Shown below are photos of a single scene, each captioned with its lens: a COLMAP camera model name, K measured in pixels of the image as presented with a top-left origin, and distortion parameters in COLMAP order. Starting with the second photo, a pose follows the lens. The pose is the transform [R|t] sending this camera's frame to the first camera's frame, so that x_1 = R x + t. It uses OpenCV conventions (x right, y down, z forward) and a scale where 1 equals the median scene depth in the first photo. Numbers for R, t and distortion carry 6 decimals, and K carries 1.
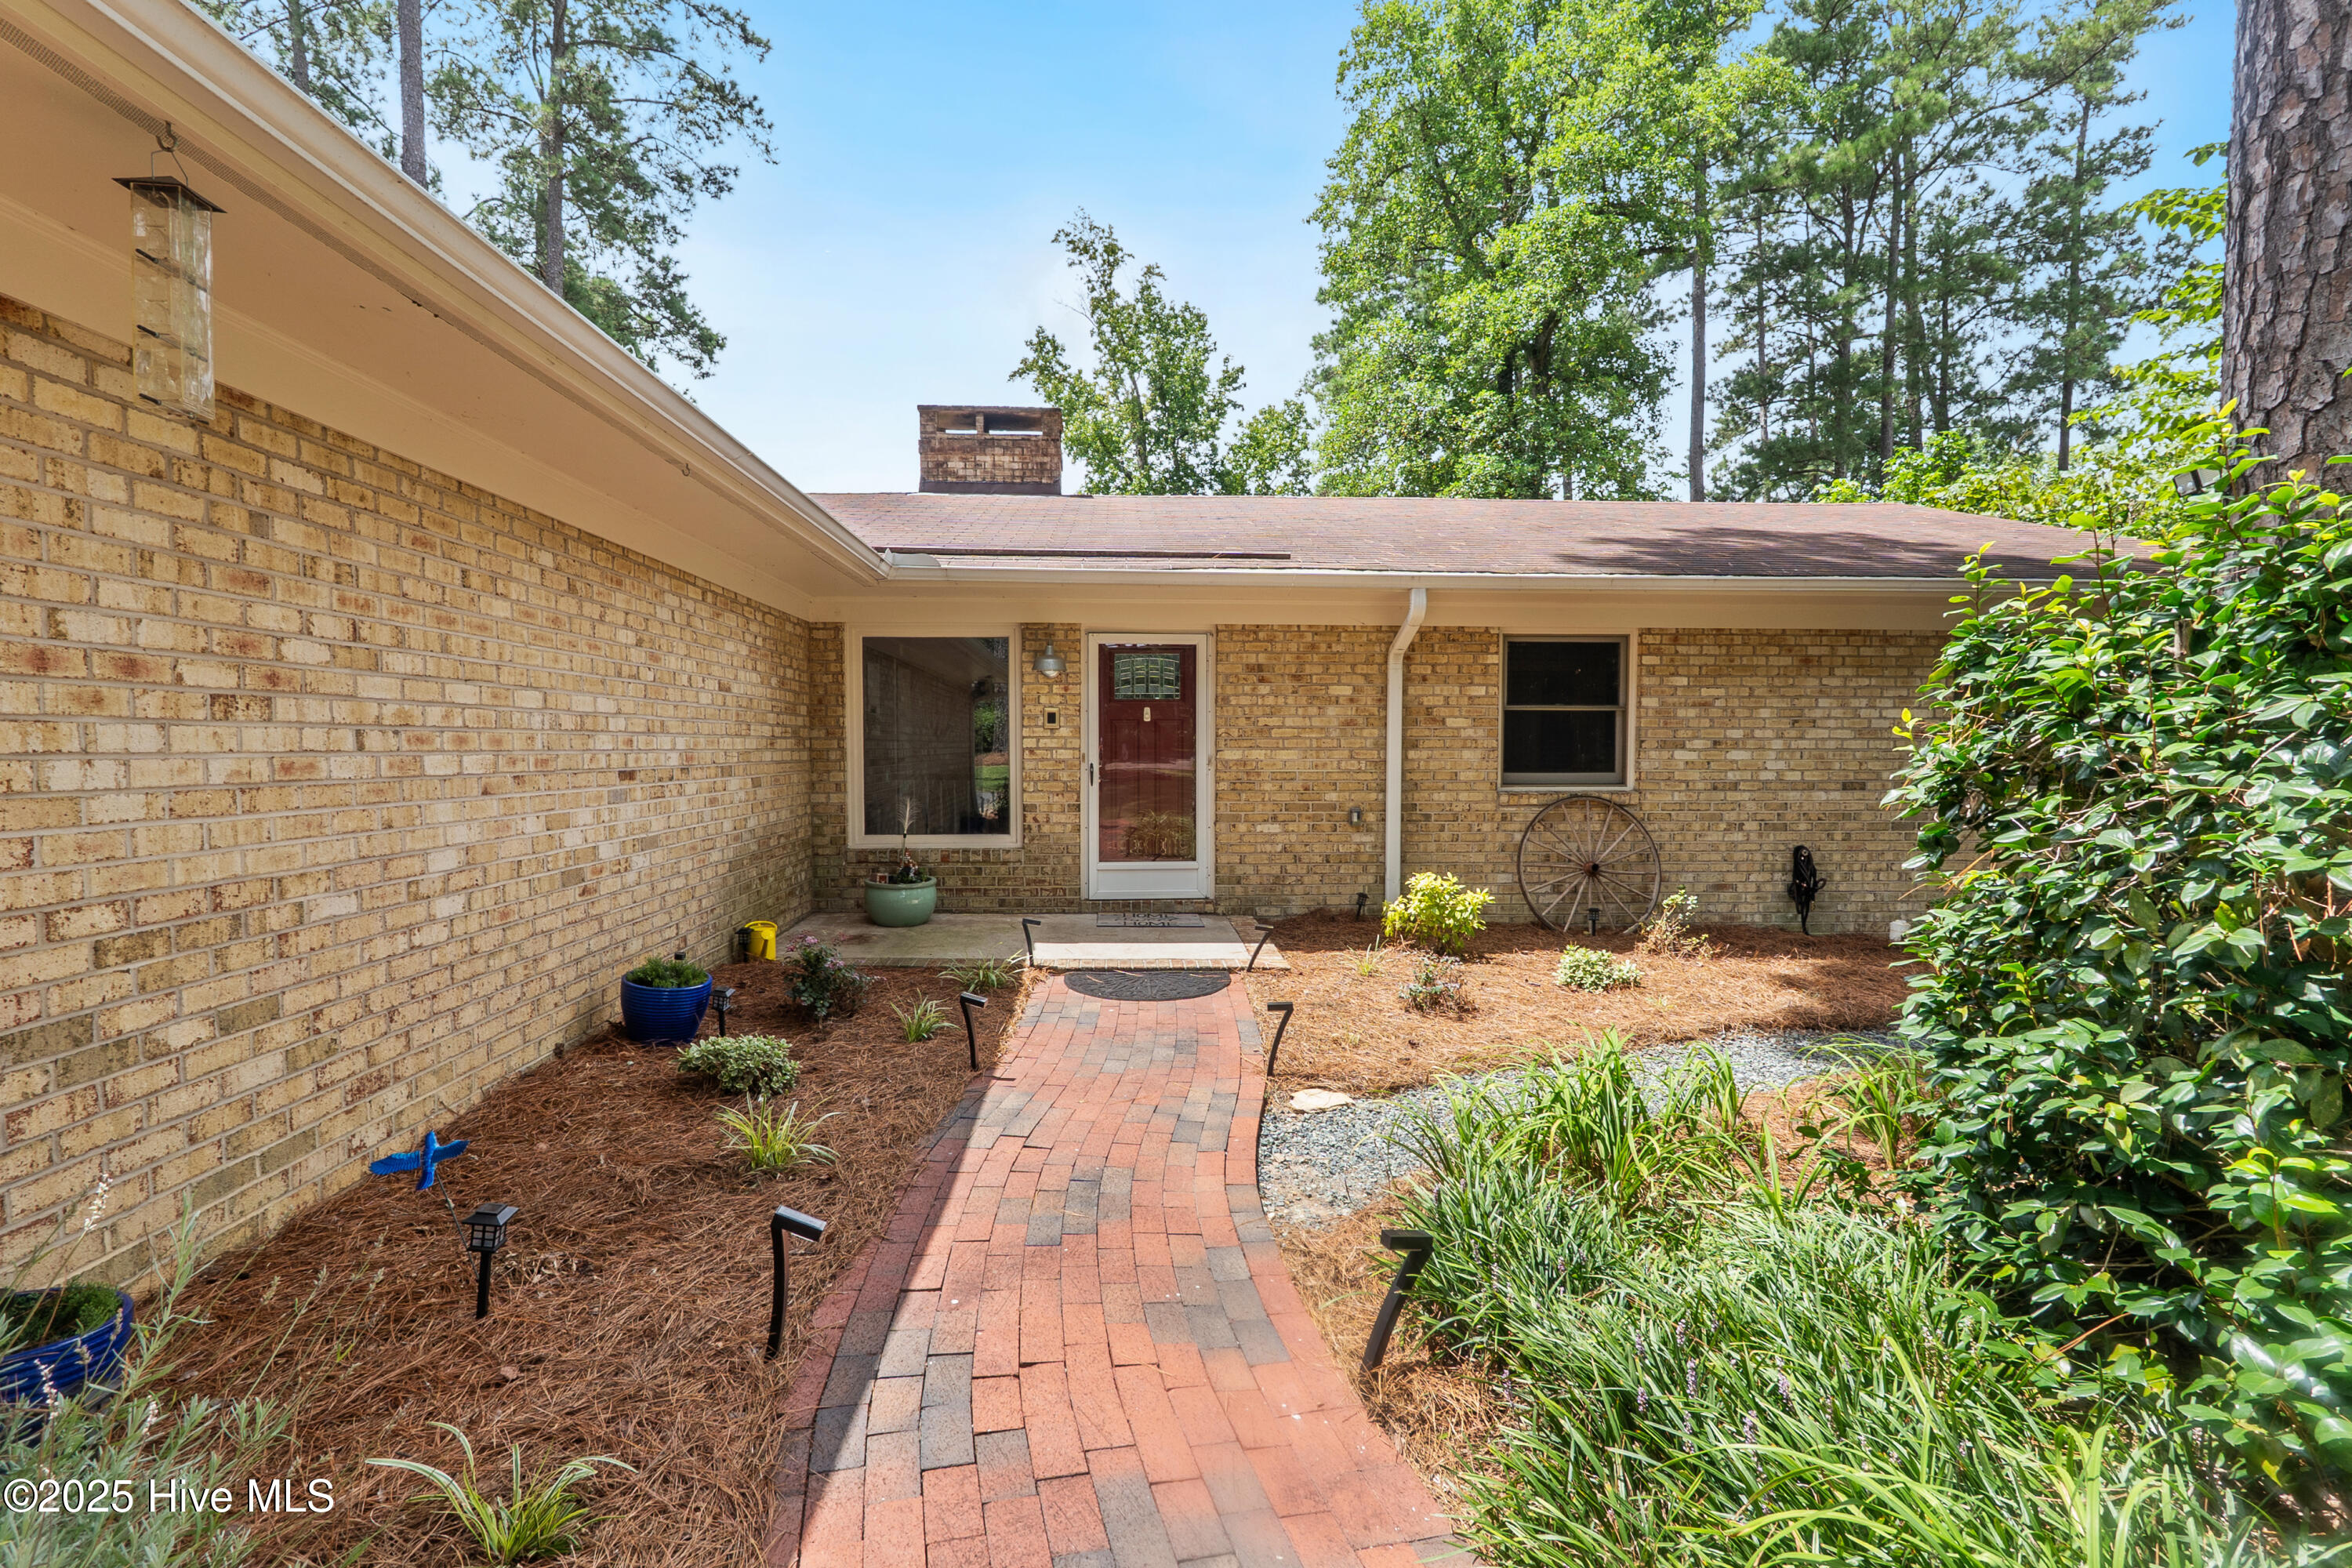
lens RADIAL K [[1068.1, 0, 1175.7], [0, 1068.1, 781.2], [0, 0, 1]] dist [-0.000504, 0.000040]
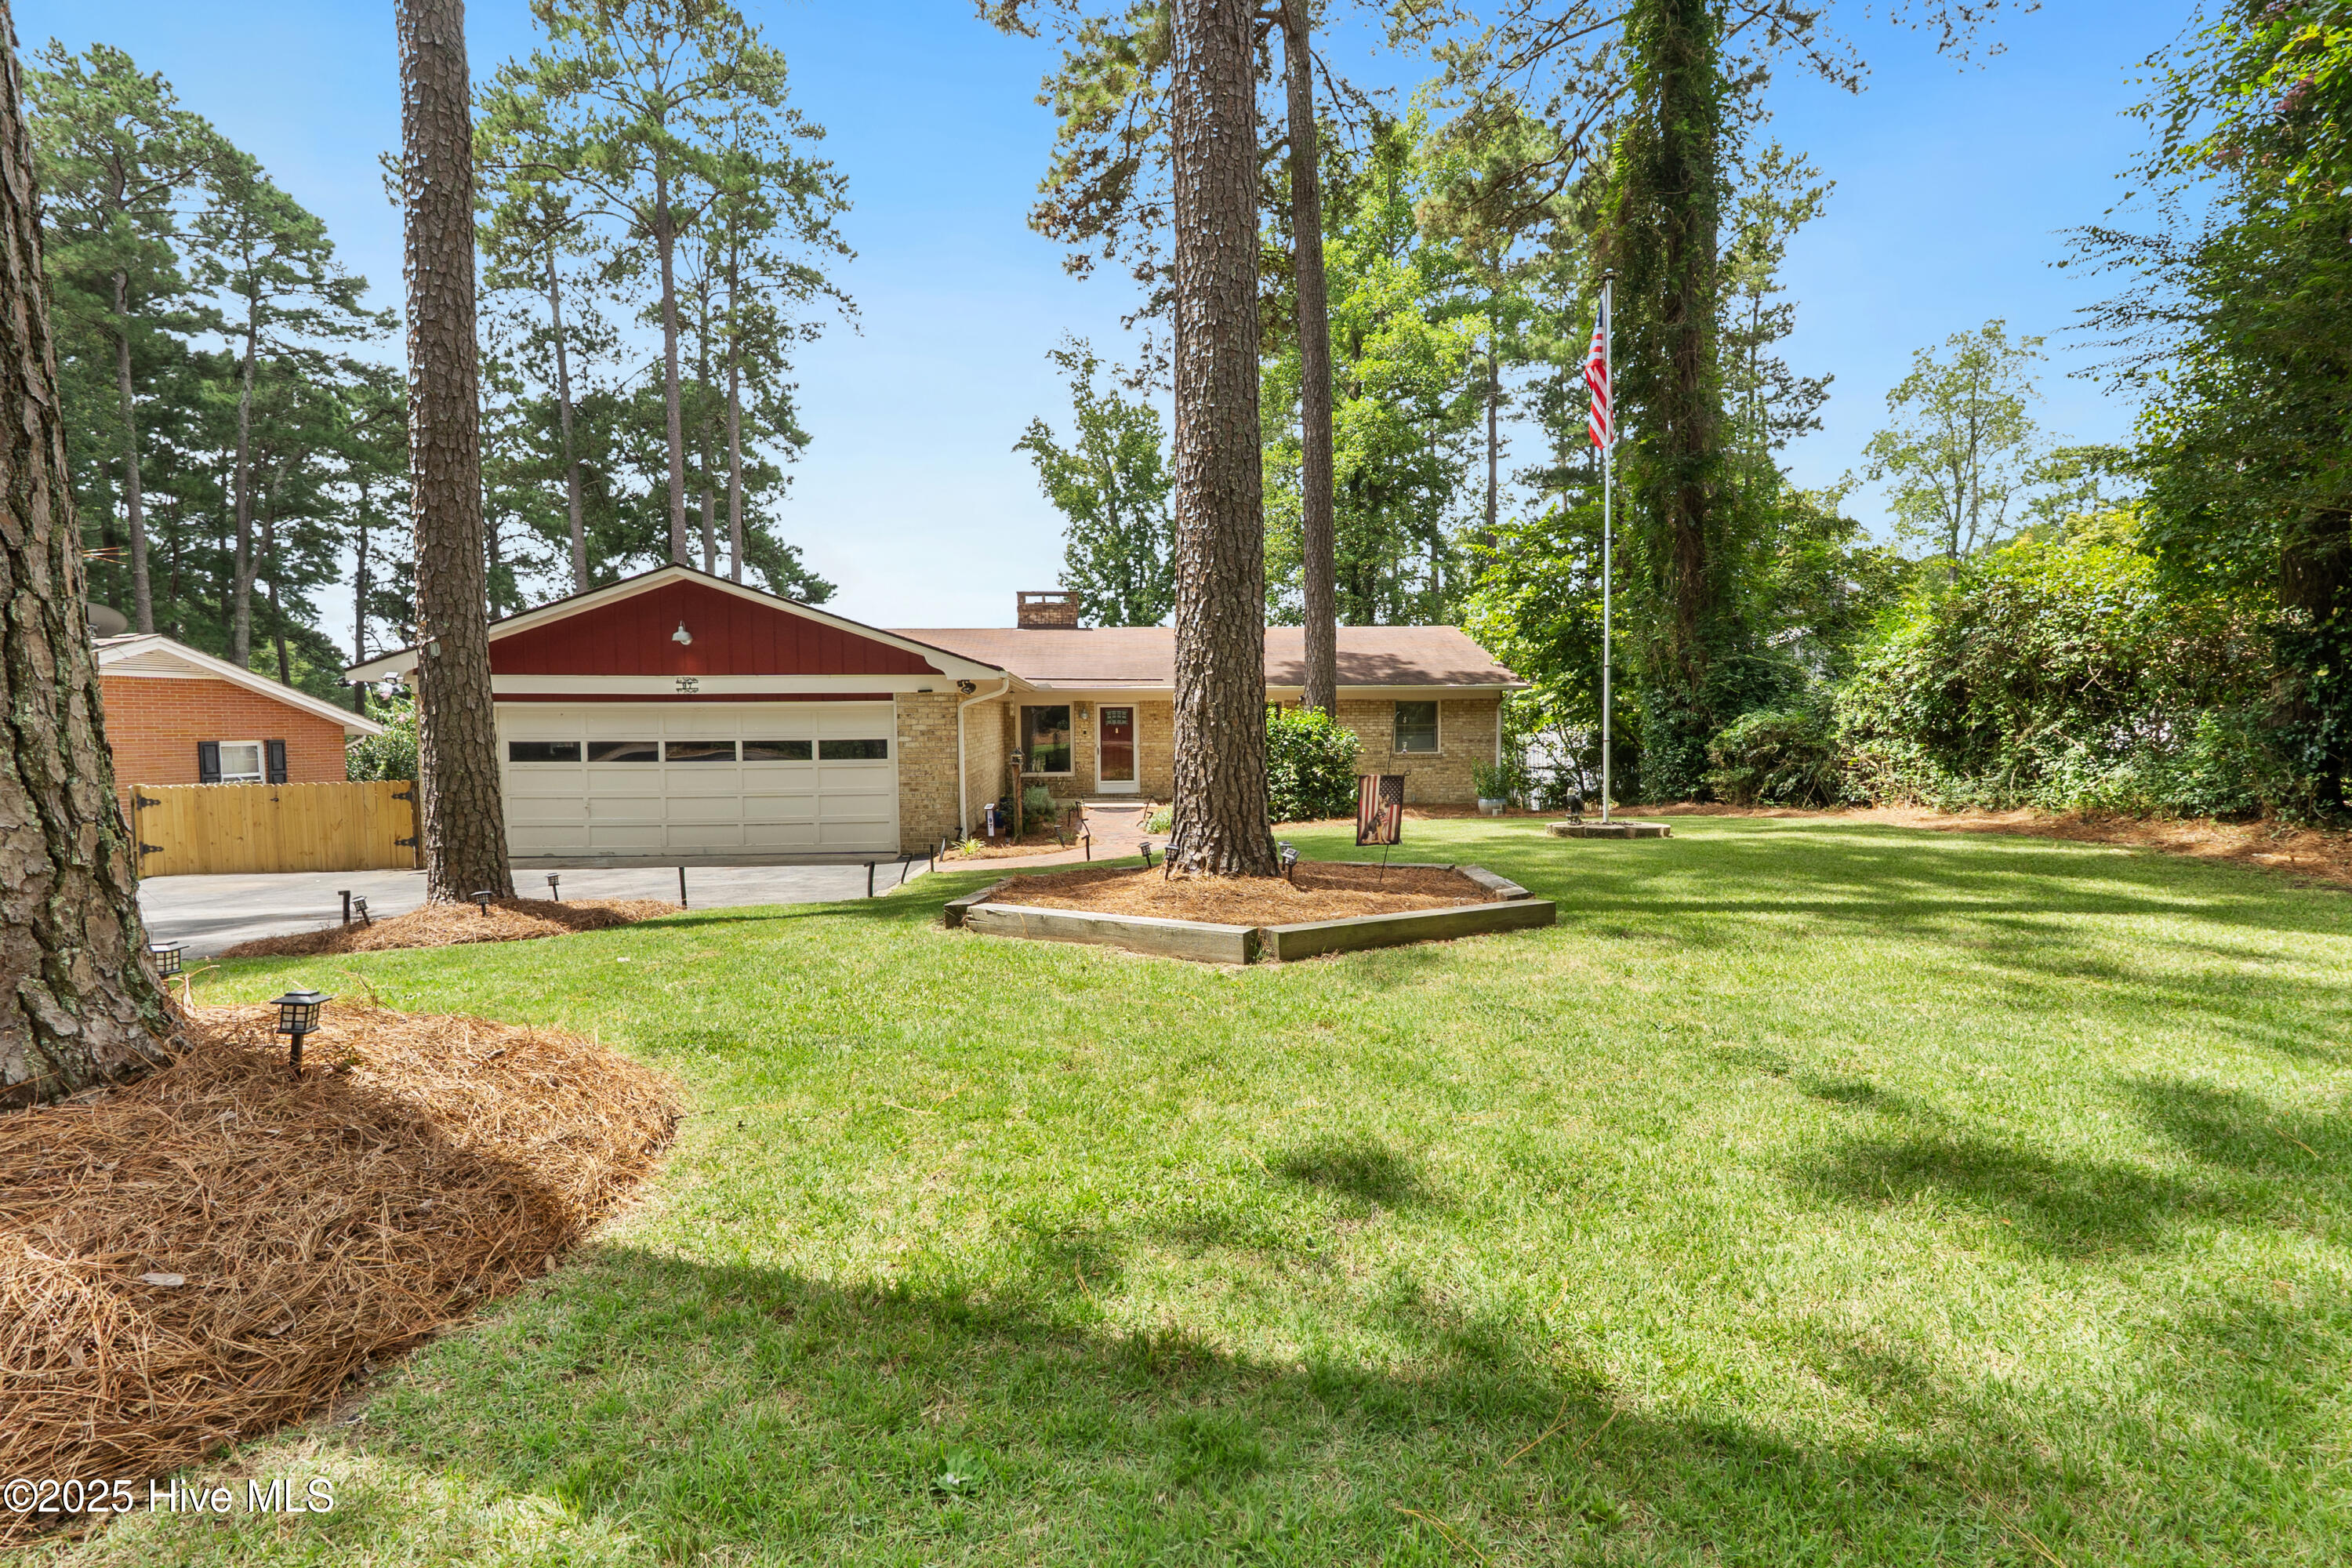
lens RADIAL K [[1068.1, 0, 1177.8], [0, 1068.1, 783.6], [0, 0, 1]] dist [-0.000504, 0.000040]
pose [[0.999590, -0.008226, 0.027443, 0.013639], [0.007400, 0.999520, 0.030095, -0.001114], [-0.027678, -0.029879, 0.999170, -0.447791]]
